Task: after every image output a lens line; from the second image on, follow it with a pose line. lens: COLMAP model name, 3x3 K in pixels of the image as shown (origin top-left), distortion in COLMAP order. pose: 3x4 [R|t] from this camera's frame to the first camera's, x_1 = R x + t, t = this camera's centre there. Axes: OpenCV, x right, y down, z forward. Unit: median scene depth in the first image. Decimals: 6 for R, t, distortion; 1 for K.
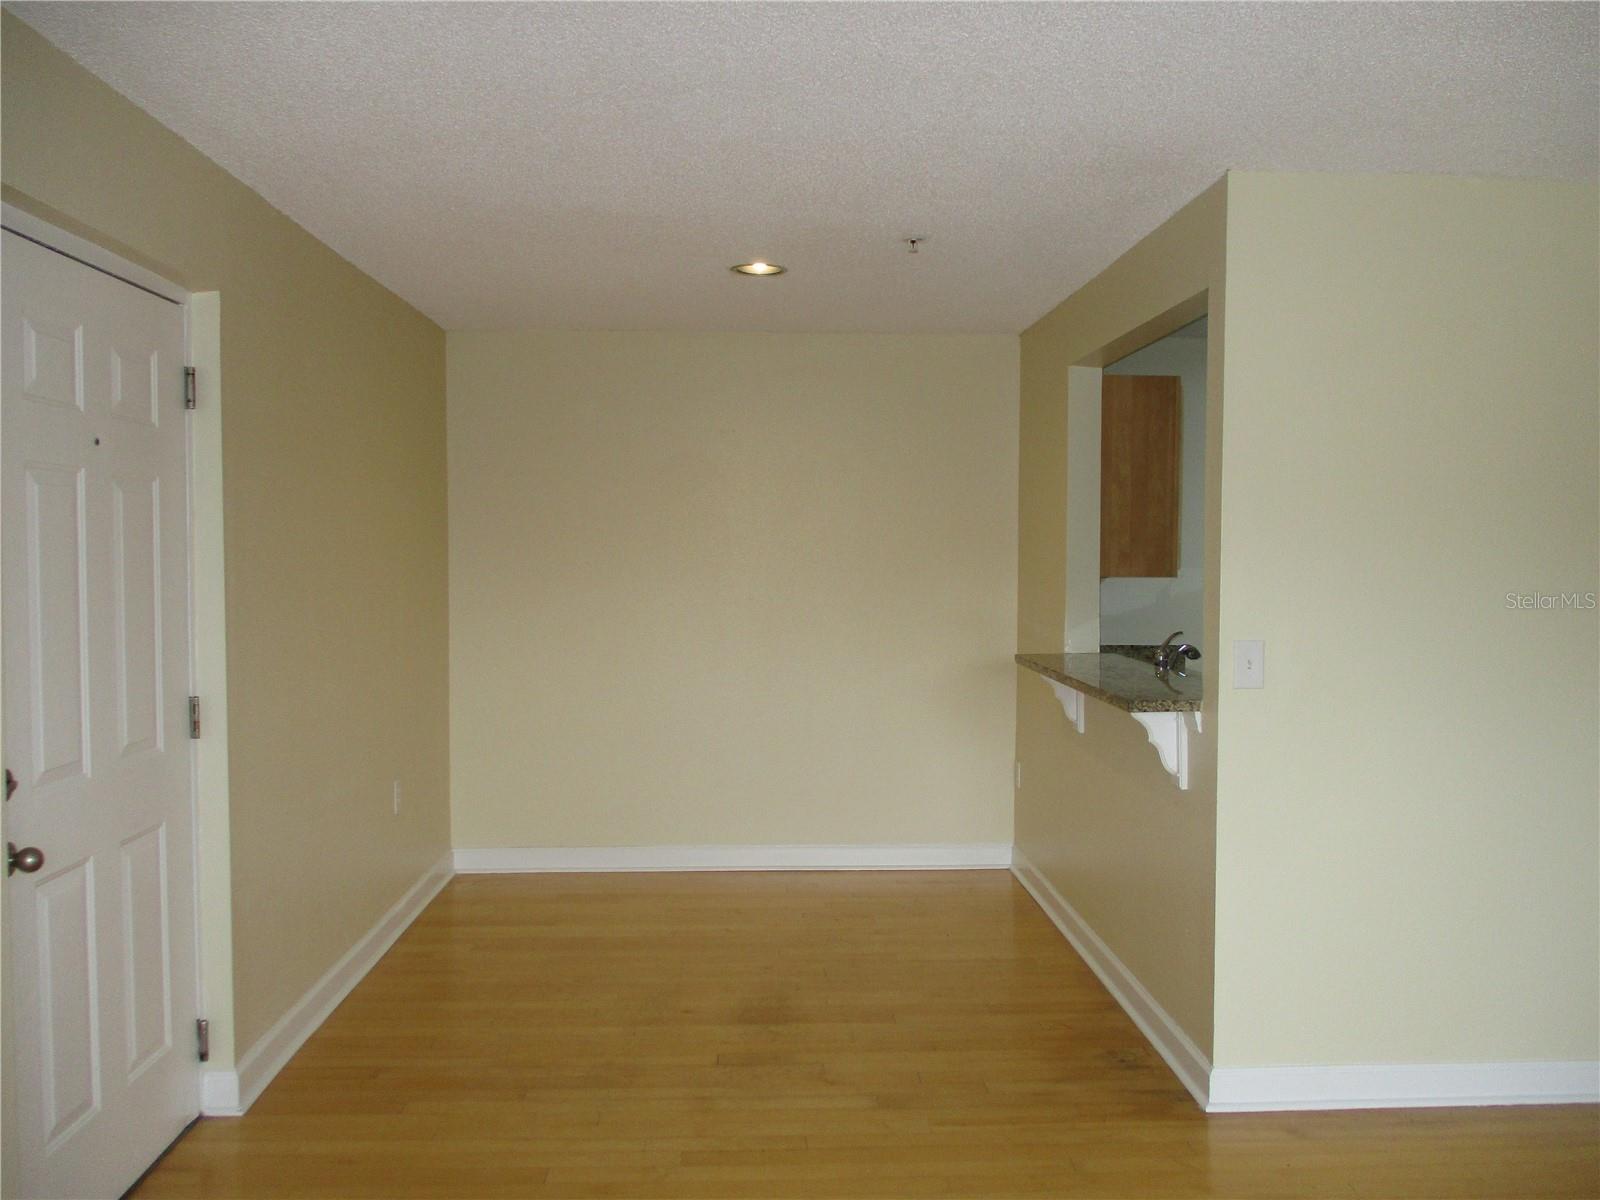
lens RADIAL K [[1258.5, 0, 806.0], [0, 1258.5, 599.1], [0, 0, 1]] dist [-0.014516, -0.008100]
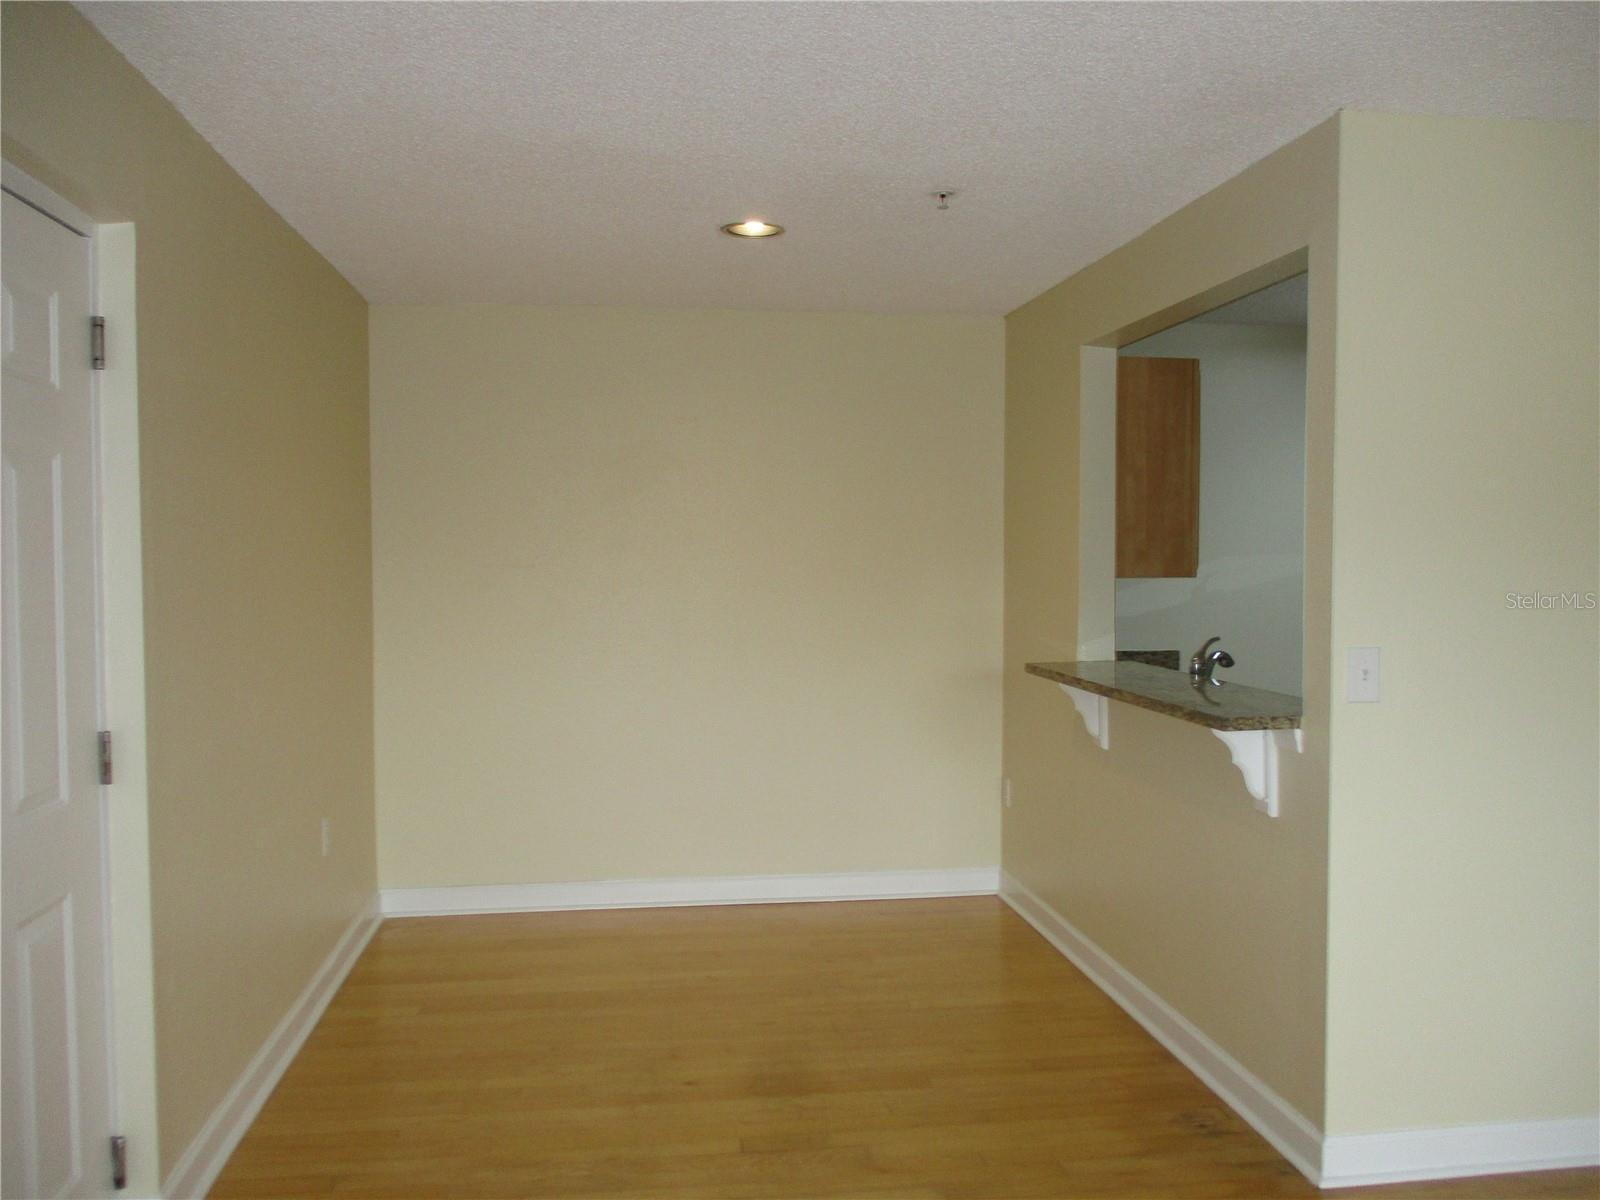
lens RADIAL K [[1258.5, 0, 795.0], [0, 1258.5, 601.7], [0, 0, 1]] dist [-0.014516, -0.008100]
pose [[0.995828, -0.006590, 0.091008, -0.101035], [0.006755, 0.999976, -0.001501, -0.000340], [-0.090996, 0.002109, 0.995849, 0.138332]]
